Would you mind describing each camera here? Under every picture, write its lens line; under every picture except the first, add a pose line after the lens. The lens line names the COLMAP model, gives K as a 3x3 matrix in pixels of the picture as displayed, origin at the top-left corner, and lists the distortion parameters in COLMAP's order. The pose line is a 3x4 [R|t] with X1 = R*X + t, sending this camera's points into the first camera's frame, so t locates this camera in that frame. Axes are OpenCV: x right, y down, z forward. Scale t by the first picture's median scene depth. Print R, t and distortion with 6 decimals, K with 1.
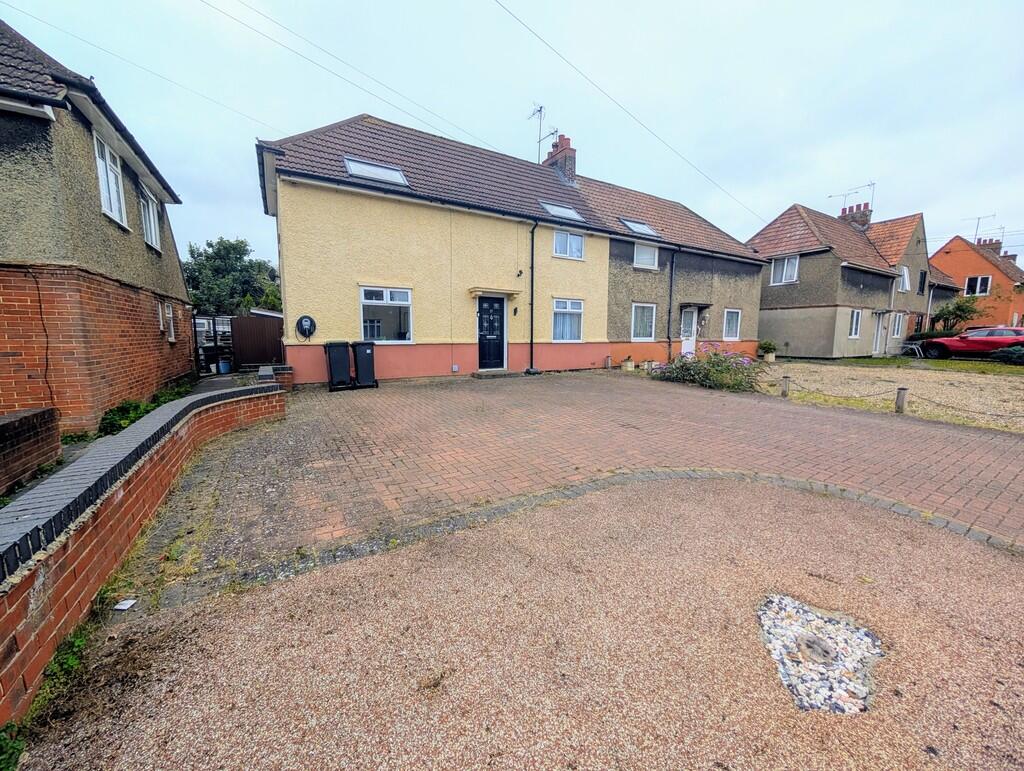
lens RADIAL K [[388.8, 0, 509.8], [0, 388.8, 385.4], [0, 0, 1]] dist [-0.000660, 0.000627]
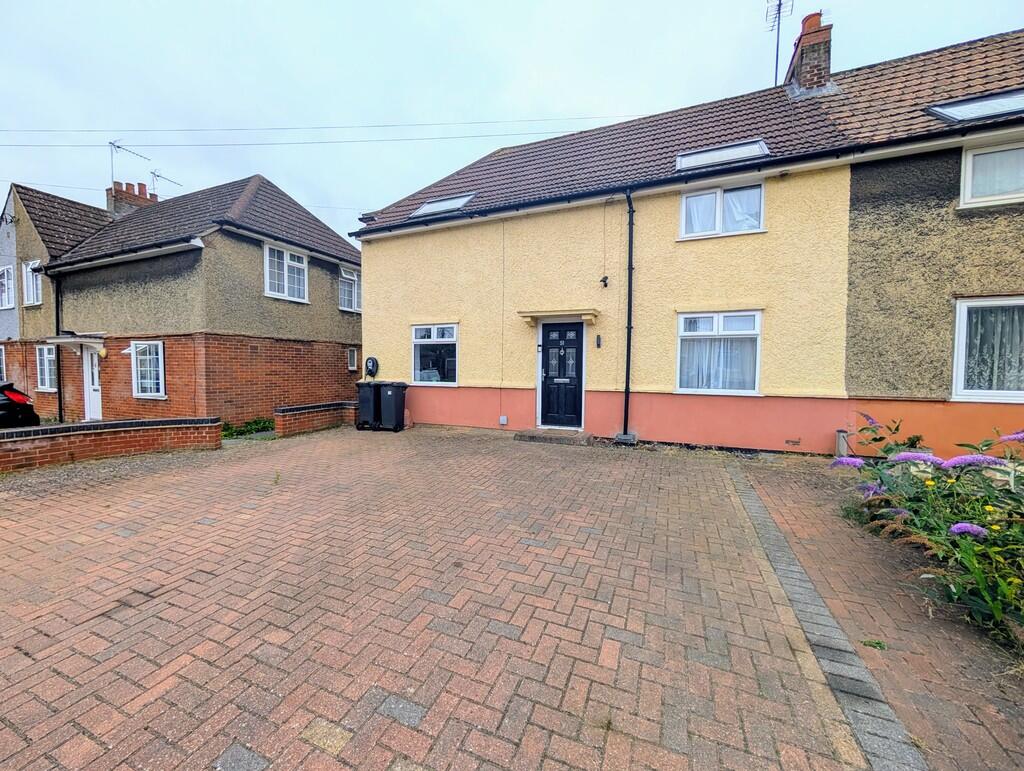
lens RADIAL K [[388.8, 0, 508.8], [0, 388.8, 379.9], [0, 0, 1]] dist [-0.000660, 0.000627]
pose [[0.588004, 0.027887, -0.808377, 0.451425], [-0.108156, 0.993141, -0.044411, -0.084199], [0.801594, 0.113545, 0.586988, 0.521812]]
